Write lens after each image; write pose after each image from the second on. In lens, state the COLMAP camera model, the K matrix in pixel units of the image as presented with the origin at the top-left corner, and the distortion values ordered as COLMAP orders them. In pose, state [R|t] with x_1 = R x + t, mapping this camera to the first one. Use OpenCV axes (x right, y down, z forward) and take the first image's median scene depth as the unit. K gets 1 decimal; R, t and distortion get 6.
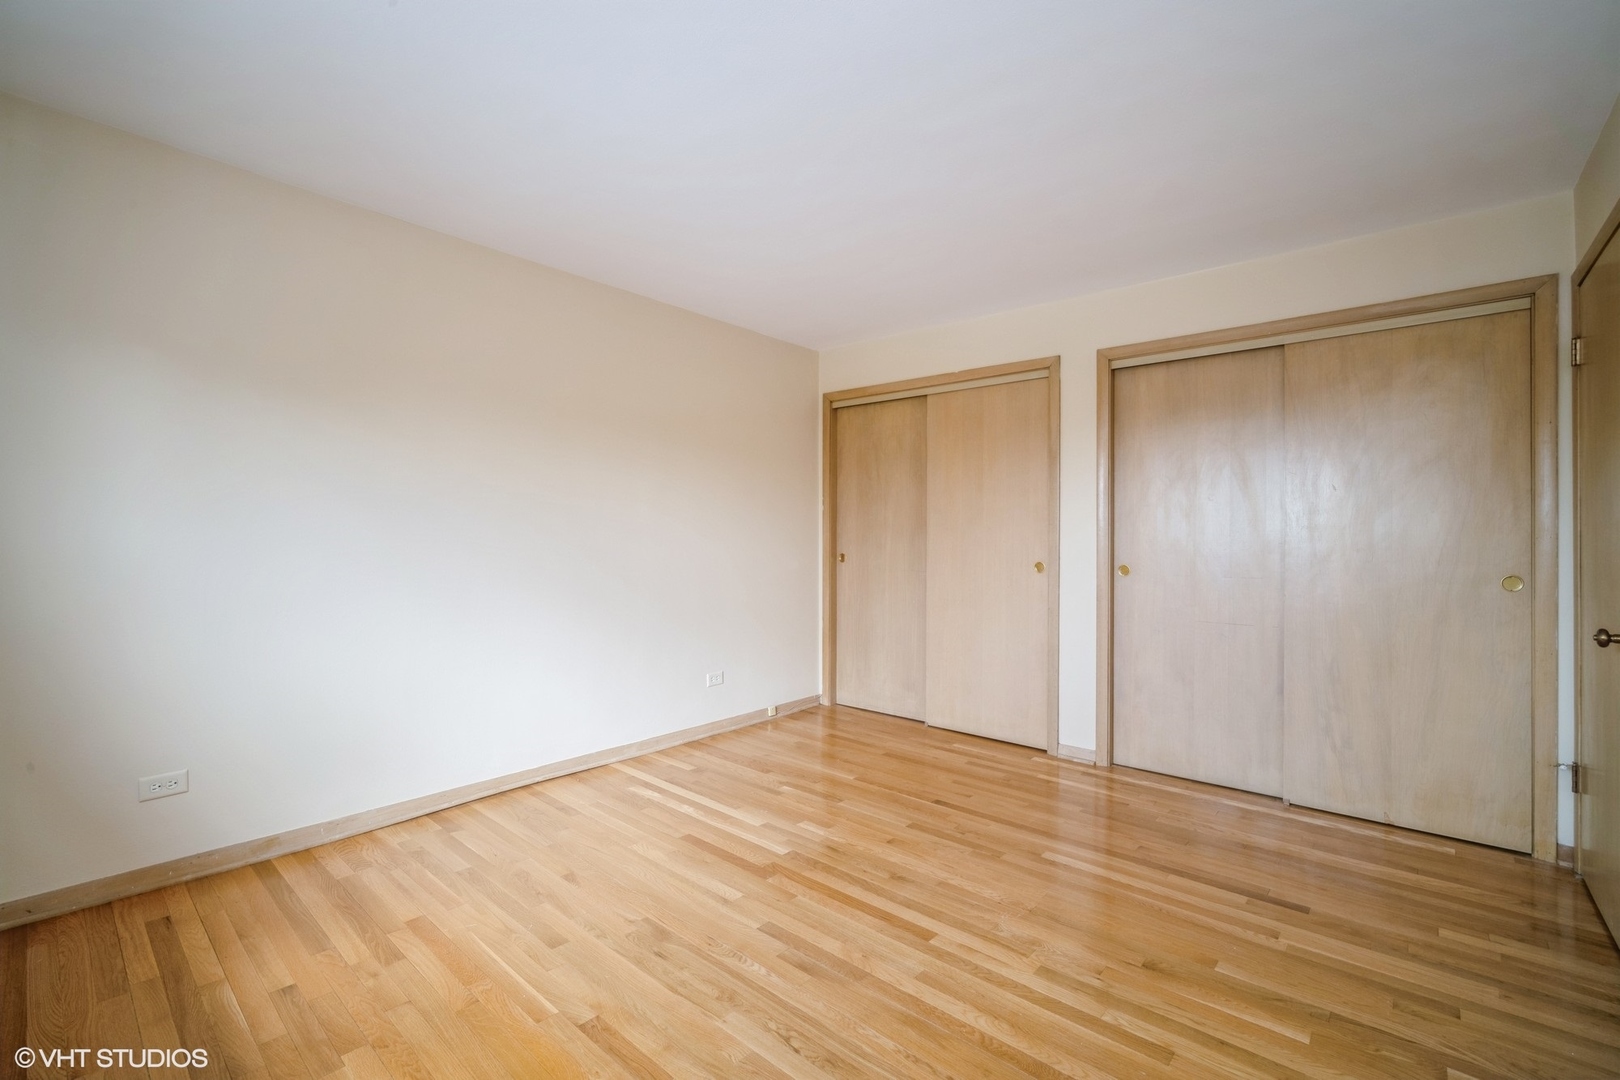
lens RADIAL K [[706.7, 0, 805.4], [0, 706.7, 532.0], [0, 0, 1]] dist [-0.010259, 0.000453]
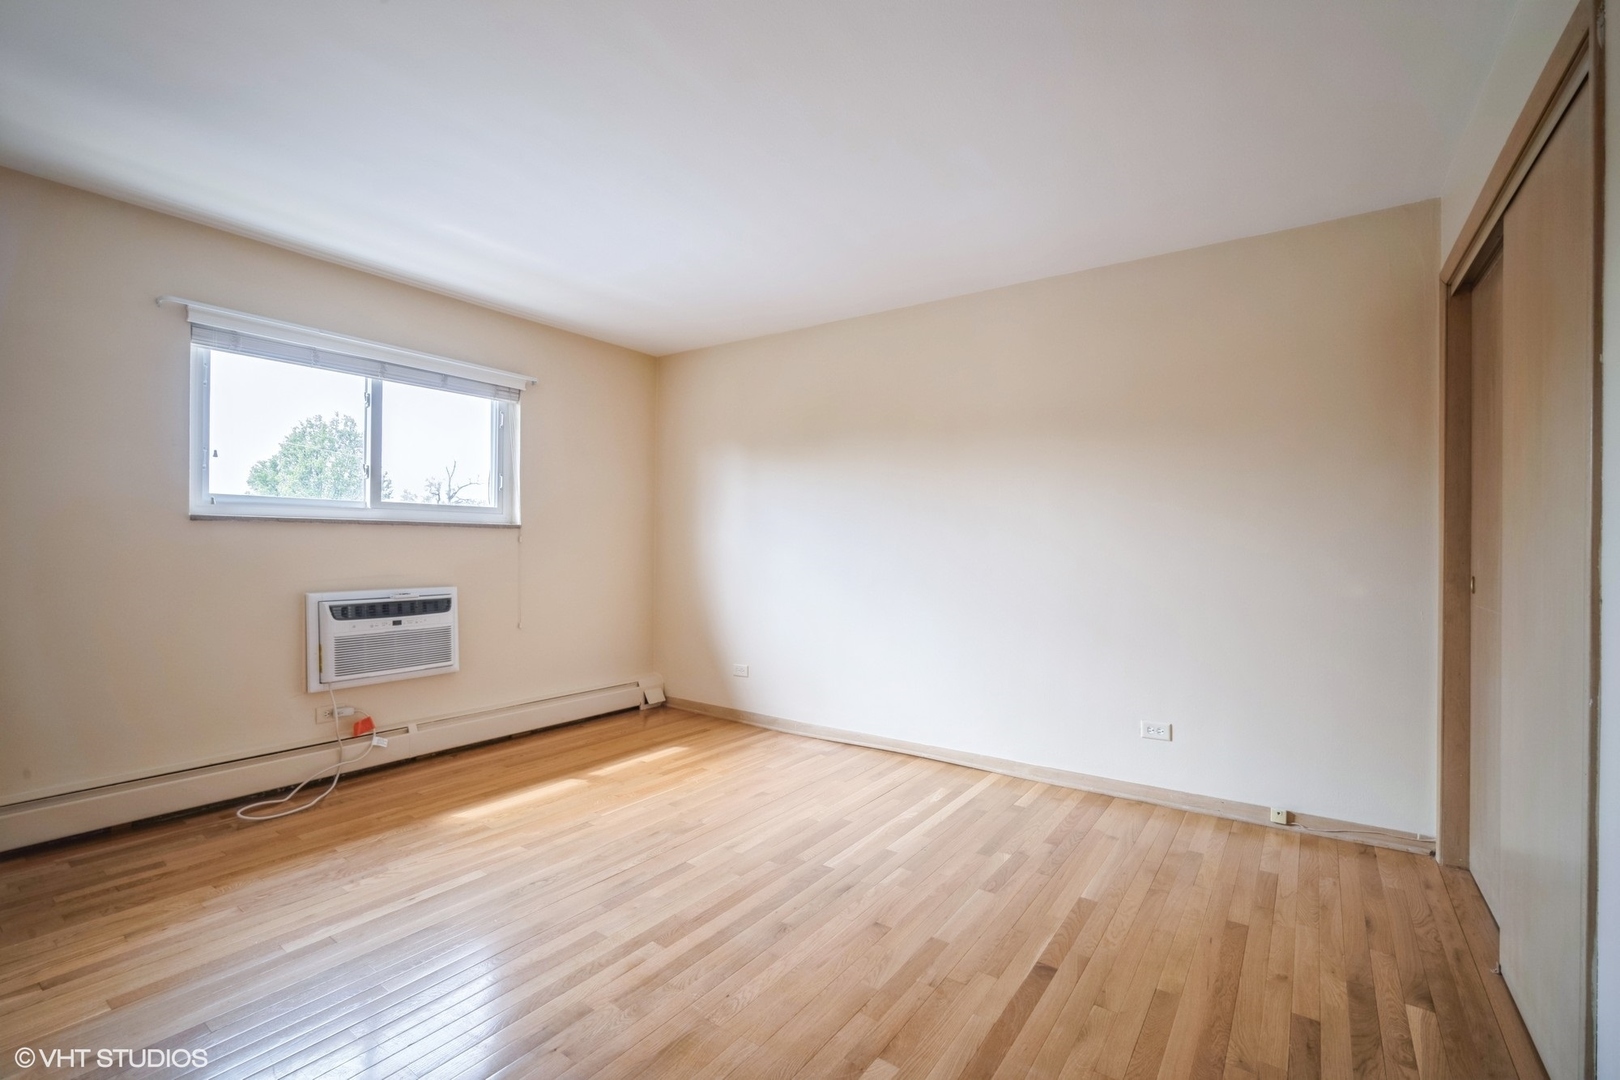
lens RADIAL K [[706.7, 0, 805.4], [0, 706.7, 532.0], [0, 0, 1]] dist [-0.010259, 0.000453]
pose [[0.103245, -0.020196, -0.994451, 0.773389], [-0.004395, 0.999775, -0.020761, 0.015250], [0.994646, 0.006514, 0.103133, 0.715695]]
